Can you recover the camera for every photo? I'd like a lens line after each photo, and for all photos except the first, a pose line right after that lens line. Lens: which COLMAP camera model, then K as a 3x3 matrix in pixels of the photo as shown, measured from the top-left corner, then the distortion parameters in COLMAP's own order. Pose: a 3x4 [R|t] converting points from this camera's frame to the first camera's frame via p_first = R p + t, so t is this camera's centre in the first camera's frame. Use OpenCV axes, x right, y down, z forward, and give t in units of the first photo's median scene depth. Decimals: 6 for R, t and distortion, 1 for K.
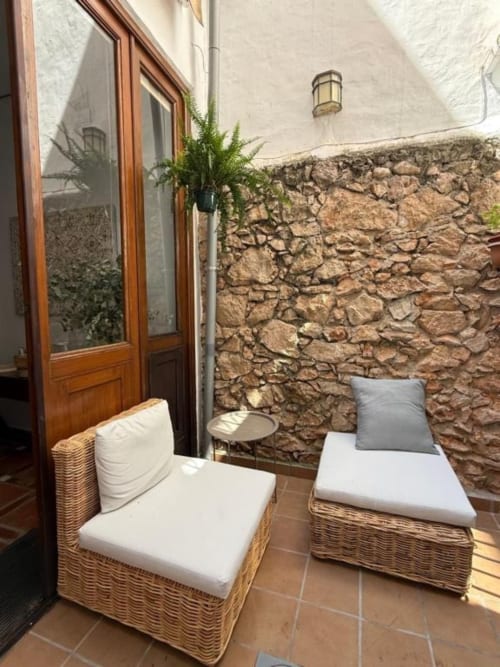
lens RADIAL K [[313.7, 0, 249.7], [0, 313.7, 331.0], [0, 0, 1]] dist [0.000826, 0.000197]
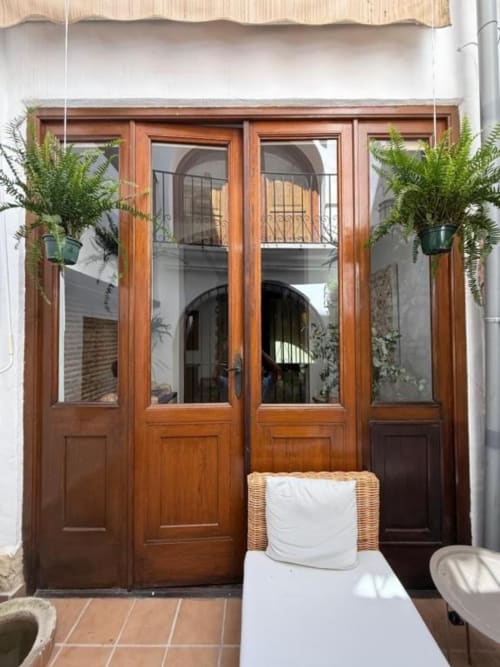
lens RADIAL K [[262.9, 0, 250.0], [0, 262.9, 333.5], [0, 0, 1]] dist [0.000923, -0.000020]
pose [[0.325448, -0.018946, -0.945370, 0.337585], [-0.081257, 0.995540, -0.047925, -0.132912], [0.942062, 0.092415, 0.322457, 0.427947]]
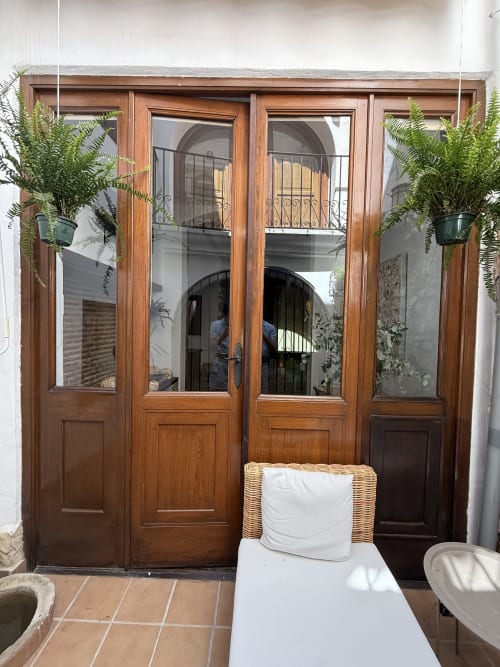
lens RADIAL K [[262.9, 0, 249.9], [0, 262.9, 332.4], [0, 0, 1]] dist [0.000197, 0.000139]
pose [[0.312380, 0.037773, -0.949206, 0.317120], [-0.110077, 0.993918, 0.003326, -0.145250], [0.943558, 0.103447, 0.314638, 0.442105]]
